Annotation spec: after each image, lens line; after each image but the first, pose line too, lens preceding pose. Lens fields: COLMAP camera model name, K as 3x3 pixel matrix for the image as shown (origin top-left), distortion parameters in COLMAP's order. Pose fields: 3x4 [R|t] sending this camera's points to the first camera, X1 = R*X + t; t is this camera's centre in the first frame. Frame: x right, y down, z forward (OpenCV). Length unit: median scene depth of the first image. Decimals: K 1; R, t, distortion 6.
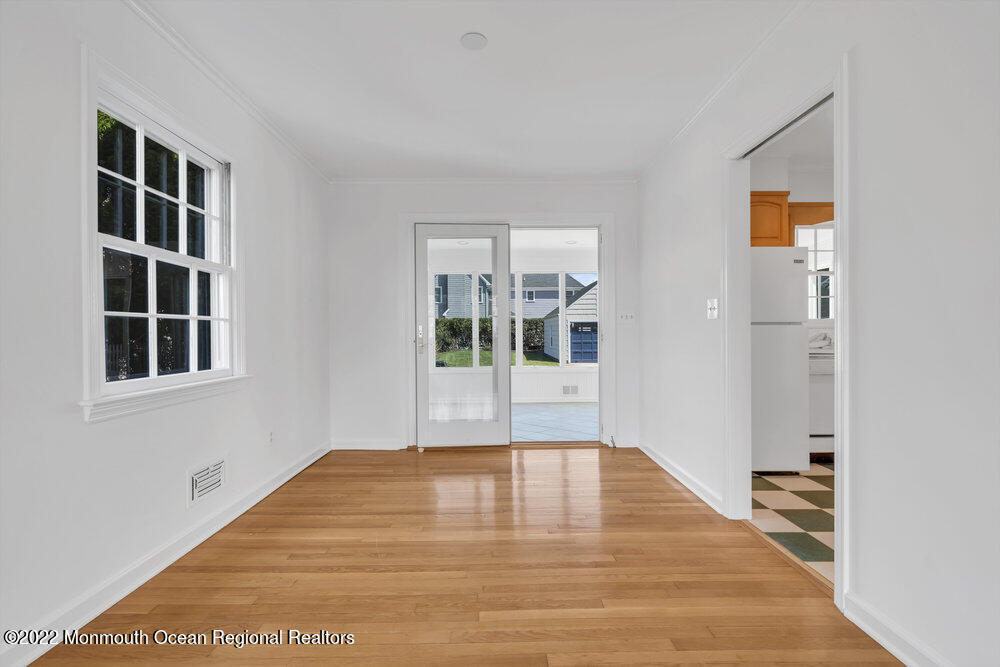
lens RADIAL K [[432.9, 0, 500.1], [0, 432.9, 336.3], [0, 0, 1]] dist [0.003419, 0.000336]
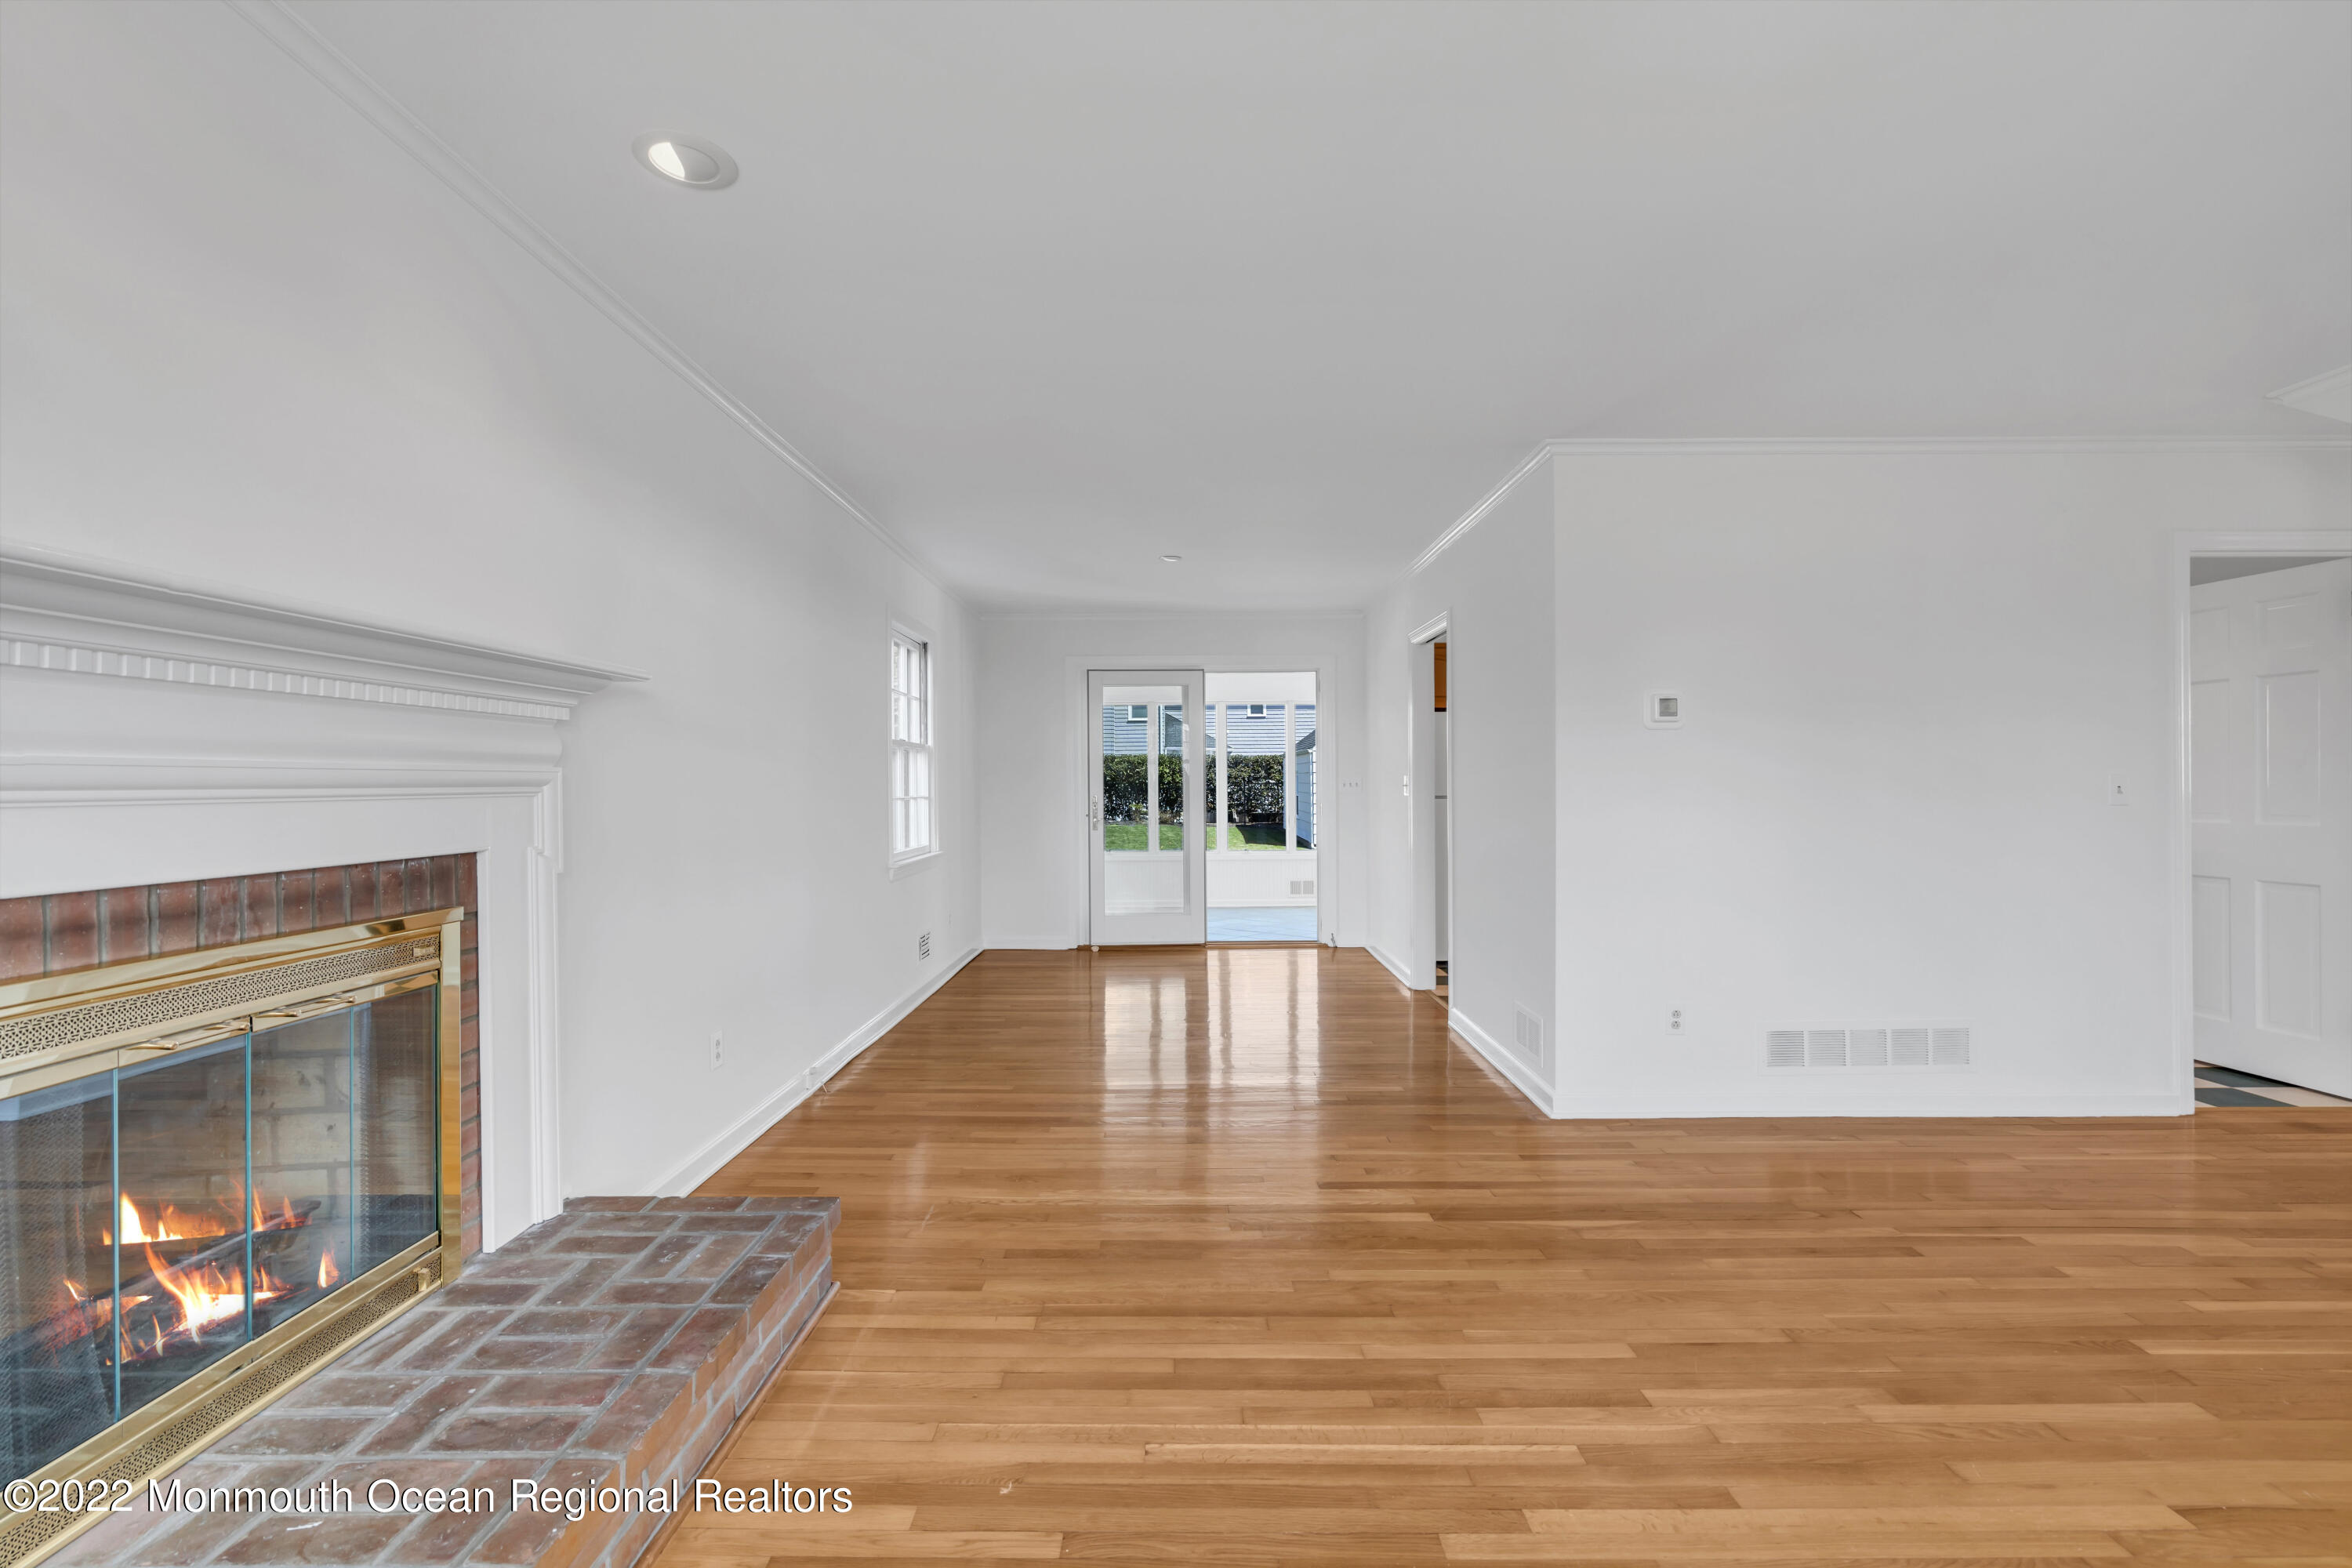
lens RADIAL K [[1018.2, 0, 1181.9], [0, 1018.2, 780.0], [0, 0, 1]] dist [0.003419, 0.000336]
pose [[0.999937, -0.000858, -0.011163, 0.000441], [0.000765, 0.999965, -0.008348, -0.035601], [0.011170, 0.008339, 0.999903, -0.860293]]
